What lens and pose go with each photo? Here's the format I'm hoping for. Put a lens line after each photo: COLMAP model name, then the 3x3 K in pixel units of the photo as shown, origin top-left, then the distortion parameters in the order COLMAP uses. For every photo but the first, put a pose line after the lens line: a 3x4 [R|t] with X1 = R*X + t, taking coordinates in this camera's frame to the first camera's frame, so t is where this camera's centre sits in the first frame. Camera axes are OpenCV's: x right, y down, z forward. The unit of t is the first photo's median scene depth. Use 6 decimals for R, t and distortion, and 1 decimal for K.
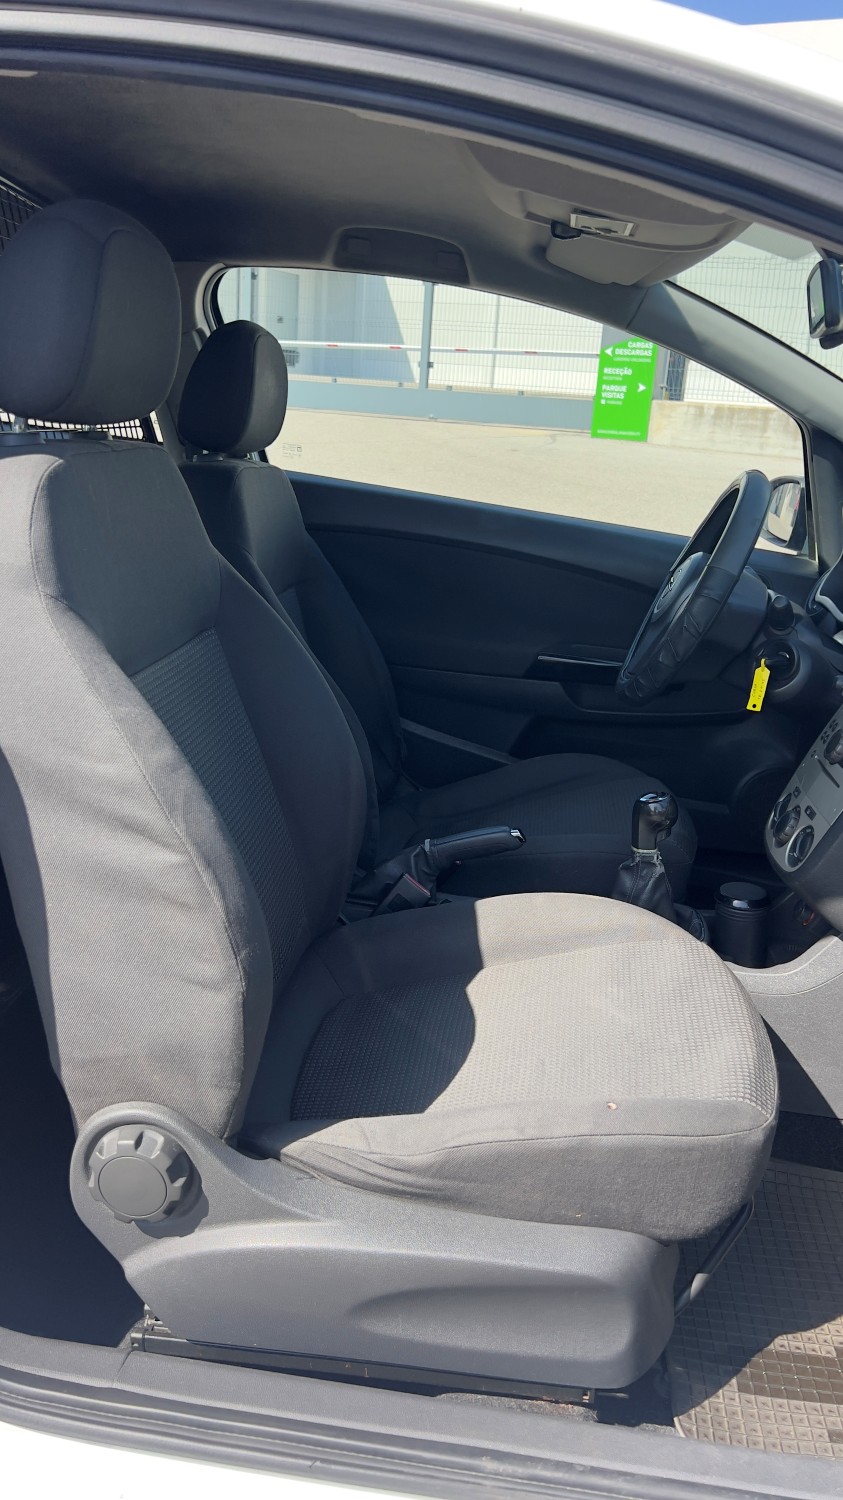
lens RADIAL K [[1144.2, 0, 420.0], [0, 1144.2, 741.0], [0, 0, 1]] dist [0.031439, -0.033463]
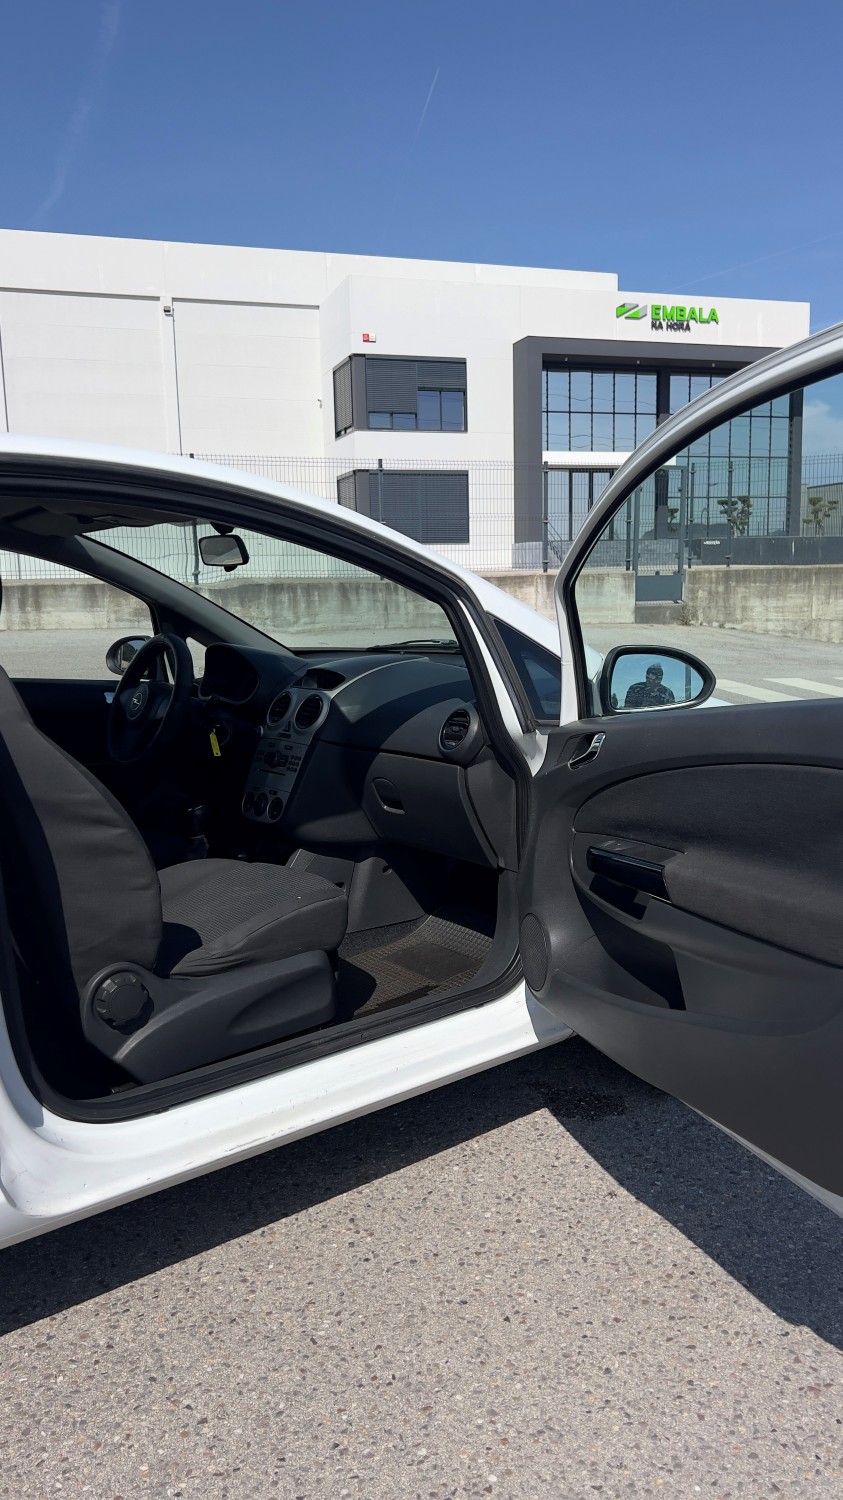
lens RADIAL K [[1144.2, 0, 429.7], [0, 1144.2, 737.6], [0, 0, 1]] dist [0.031439, -0.033463]
pose [[0.696335, -0.176384, 0.695706, -0.842872], [0.270731, 0.962276, -0.027007, 0.097935], [-0.664697, 0.207155, 0.717819, -0.634982]]
